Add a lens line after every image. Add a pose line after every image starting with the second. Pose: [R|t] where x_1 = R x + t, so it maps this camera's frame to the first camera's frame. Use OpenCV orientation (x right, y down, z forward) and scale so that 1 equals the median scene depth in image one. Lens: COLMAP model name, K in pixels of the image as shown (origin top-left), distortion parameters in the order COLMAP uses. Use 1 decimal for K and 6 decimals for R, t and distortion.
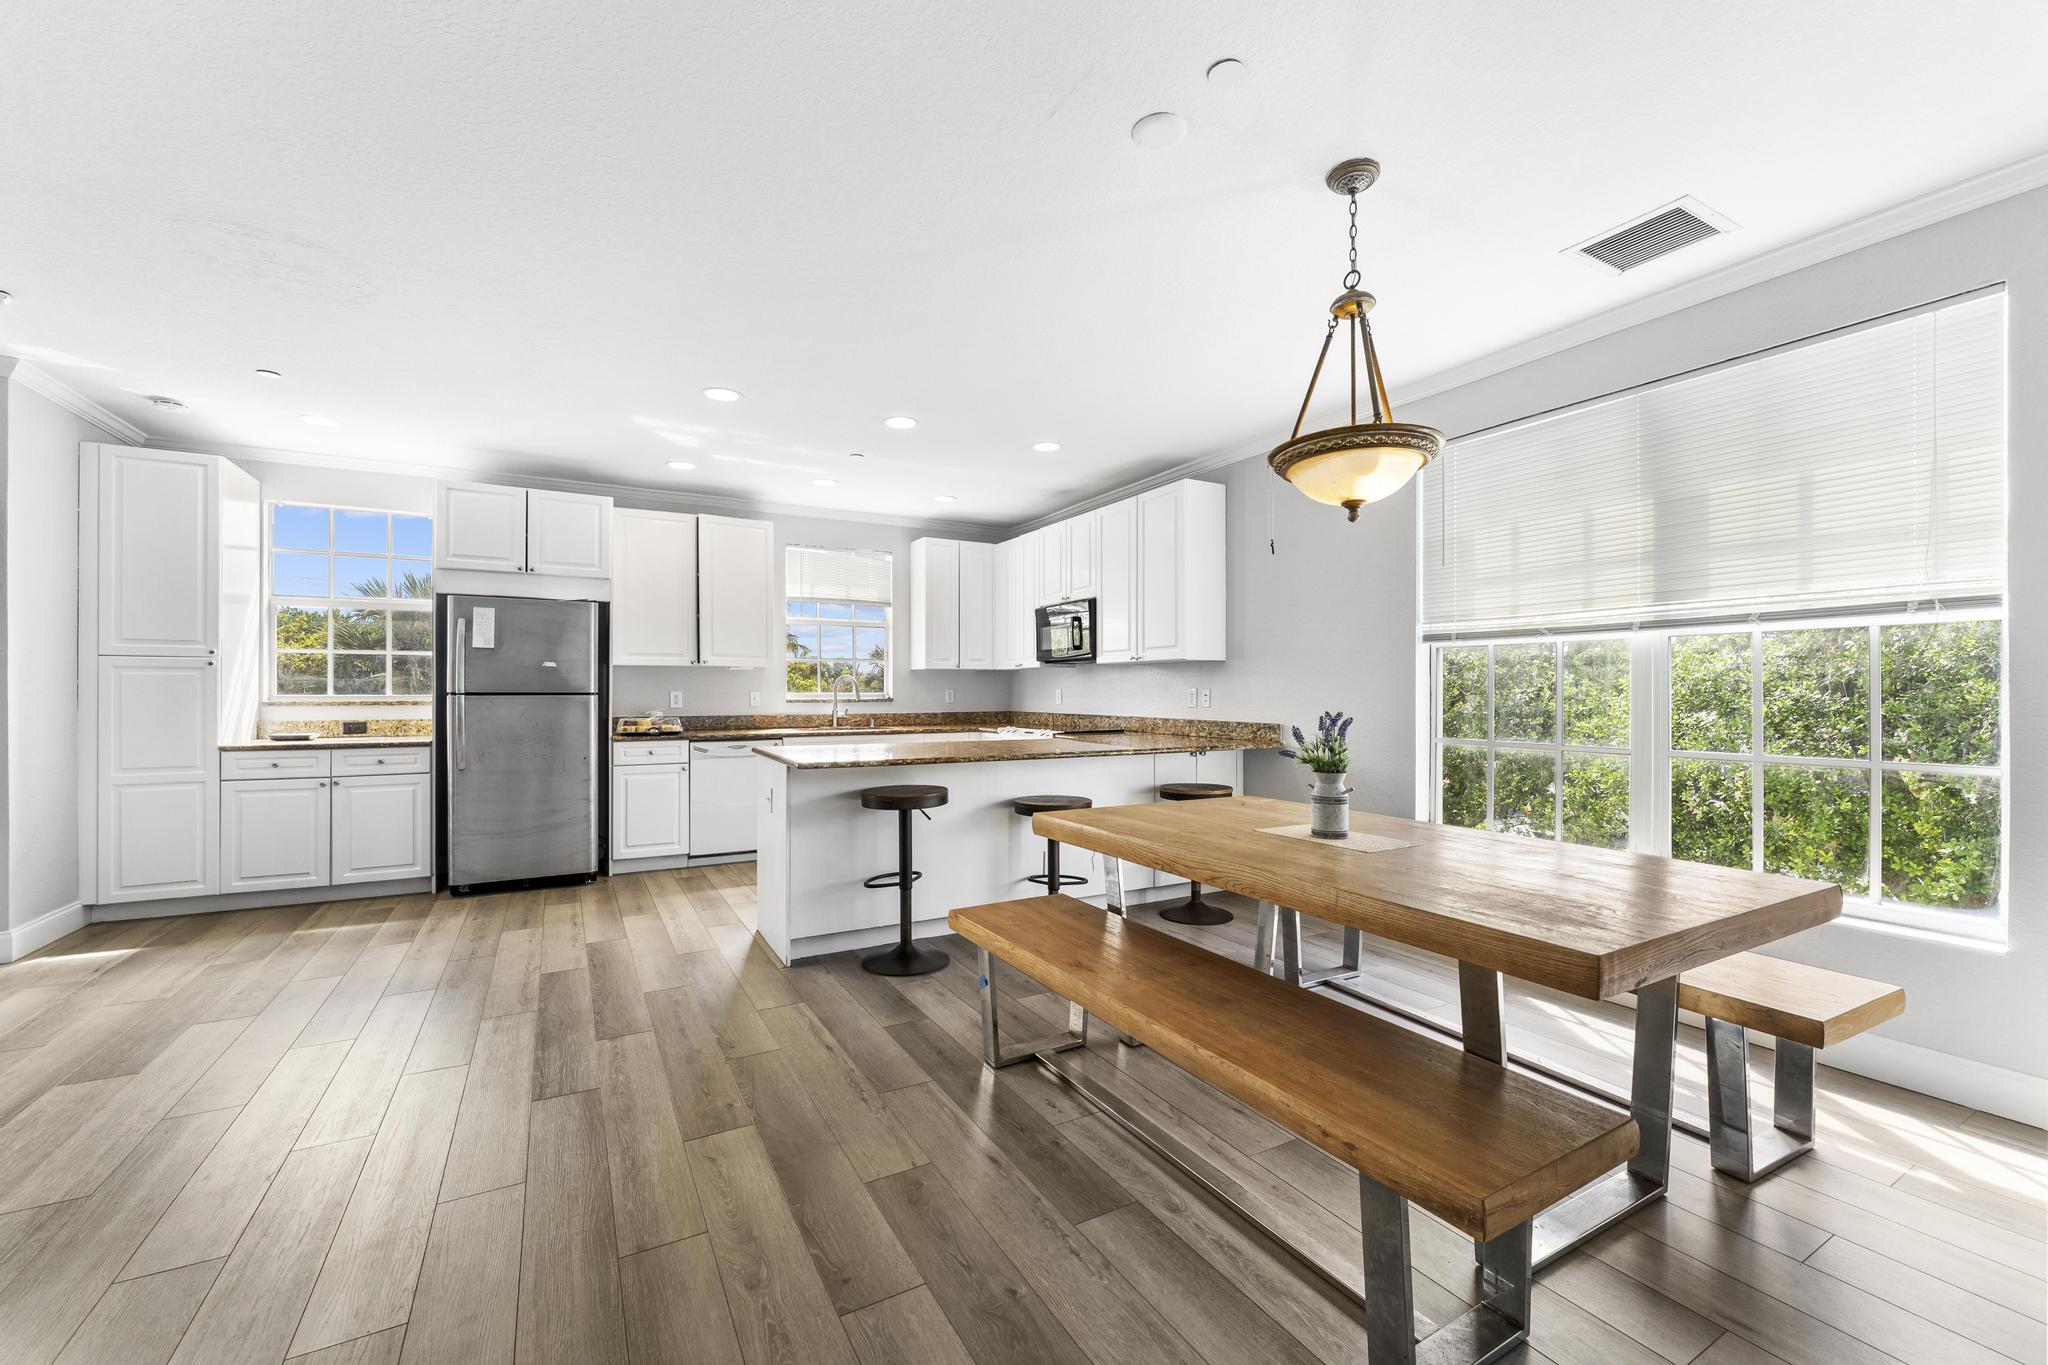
lens RADIAL K [[824.4, 0, 1031.0], [0, 824.4, 687.7], [0, 0, 1]] dist [-0.004194, -0.000372]
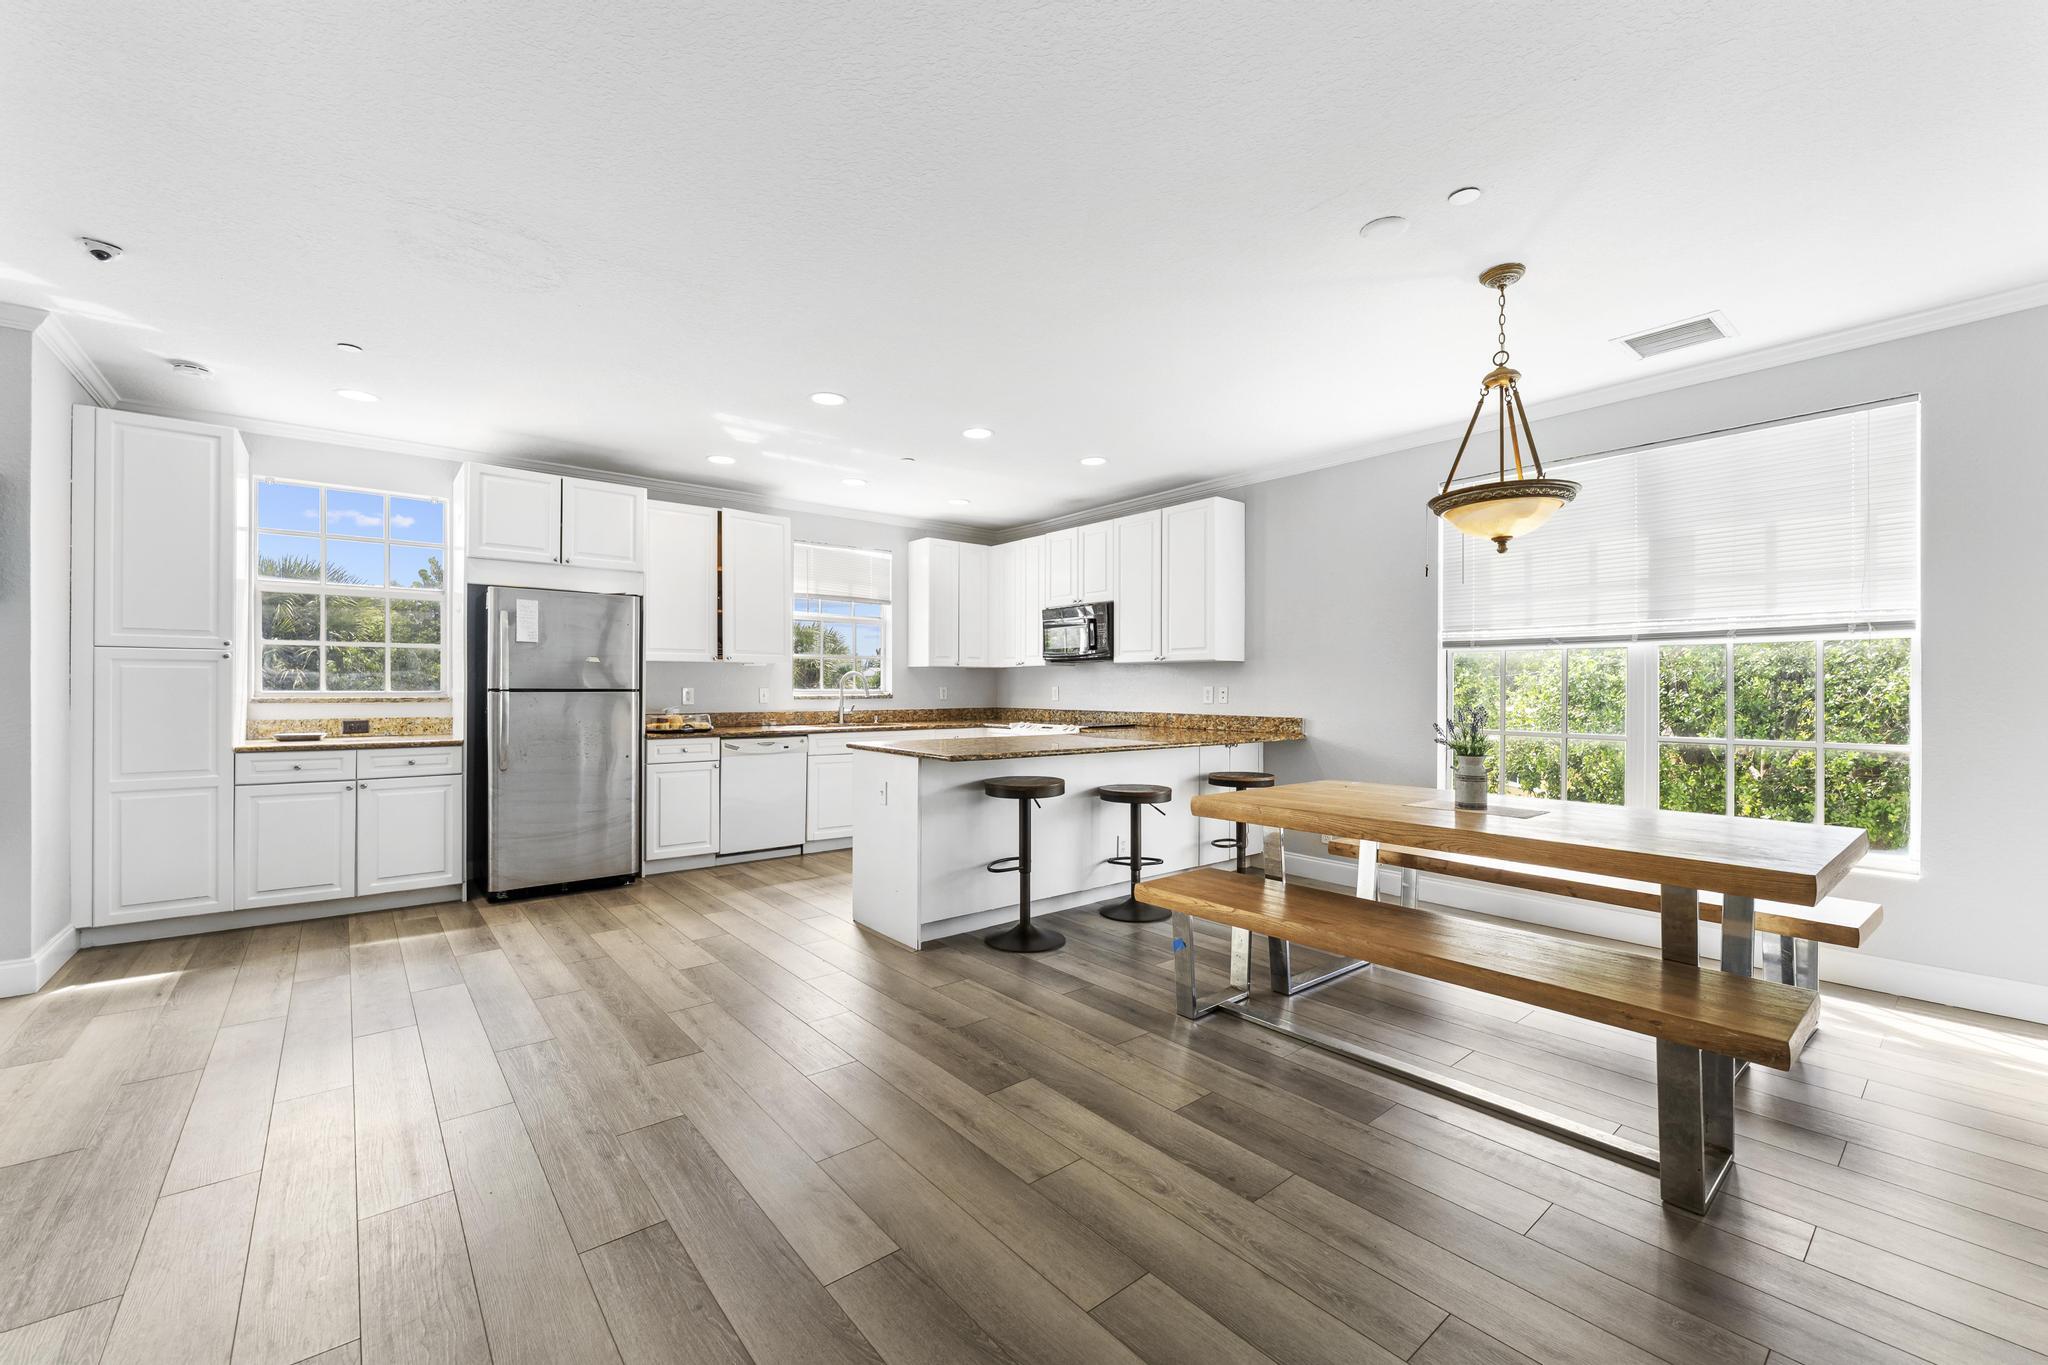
lens RADIAL K [[824.4, 0, 1032.9], [0, 824.4, 684.6], [0, 0, 1]] dist [-0.004194, -0.000372]
pose [[0.984105, 0.002568, 0.177569, -0.289298], [-0.002674, 0.999996, 0.000361, -0.001061], [-0.177568, -0.000830, 0.984108, -0.053390]]
